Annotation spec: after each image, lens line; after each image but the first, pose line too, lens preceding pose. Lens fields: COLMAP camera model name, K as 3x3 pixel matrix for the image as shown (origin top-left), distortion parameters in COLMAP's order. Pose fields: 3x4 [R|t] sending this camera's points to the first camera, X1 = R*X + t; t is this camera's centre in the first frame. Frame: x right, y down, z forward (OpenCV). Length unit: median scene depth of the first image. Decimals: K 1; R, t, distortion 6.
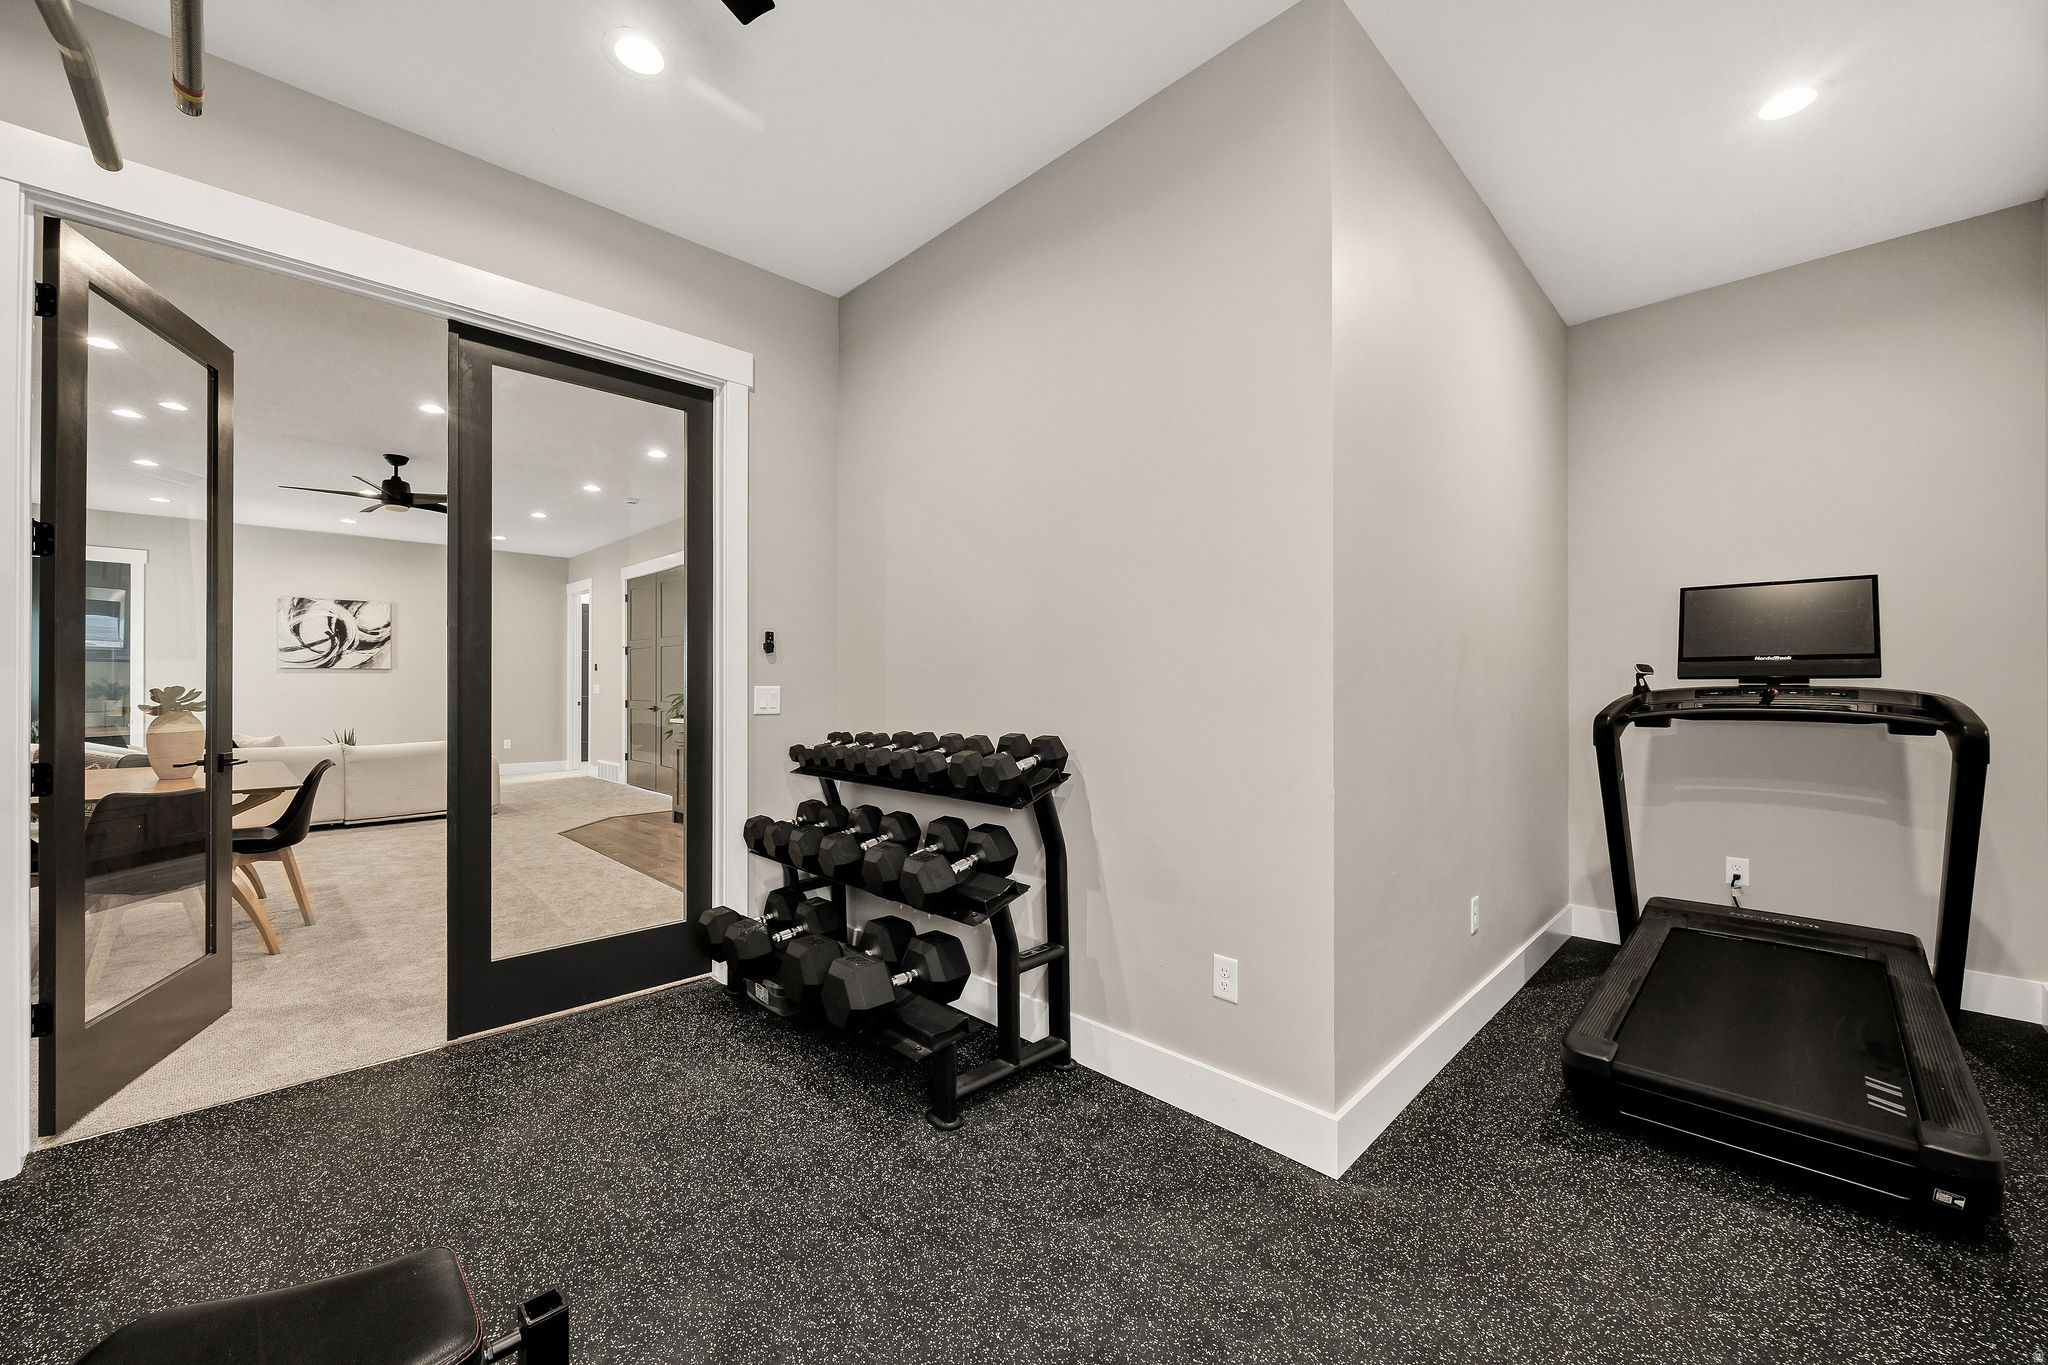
lens RADIAL K [[793.3, 0, 1022.3], [0, 793.3, 684.4], [0, 0, 1]] dist [0.000950, 0.000076]
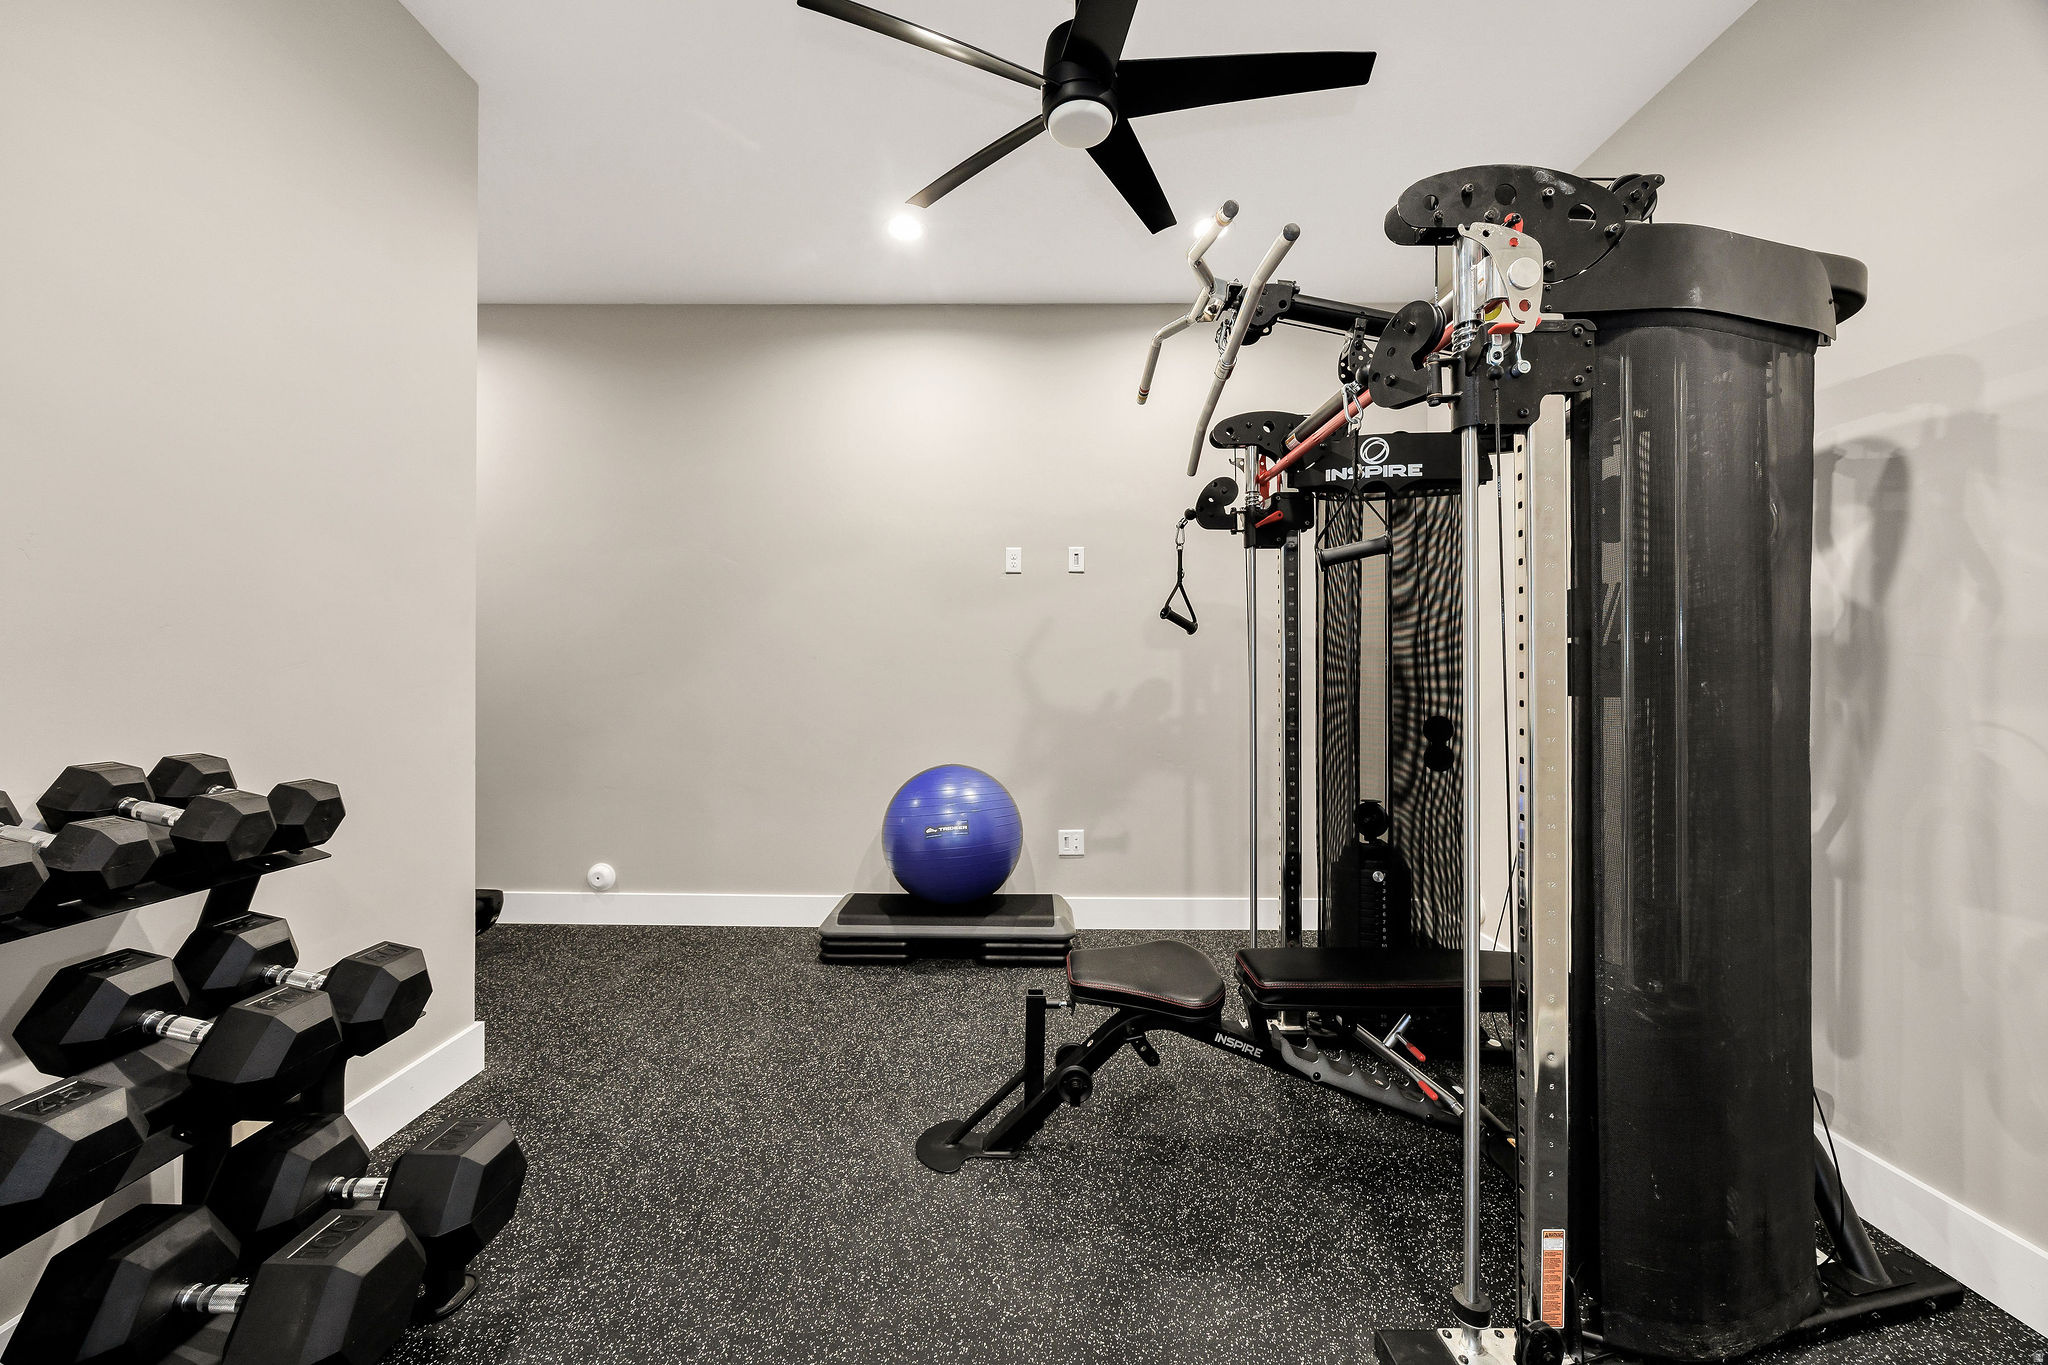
lens RADIAL K [[793.3, 0, 1021.6], [0, 793.3, 674.7], [0, 0, 1]] dist [0.000950, 0.000076]
pose [[-0.703899, -0.006724, 0.710268, -1.256560], [-0.005377, 0.999977, 0.004139, 0.014625], [-0.710280, -0.000906, -0.703919, 1.540879]]
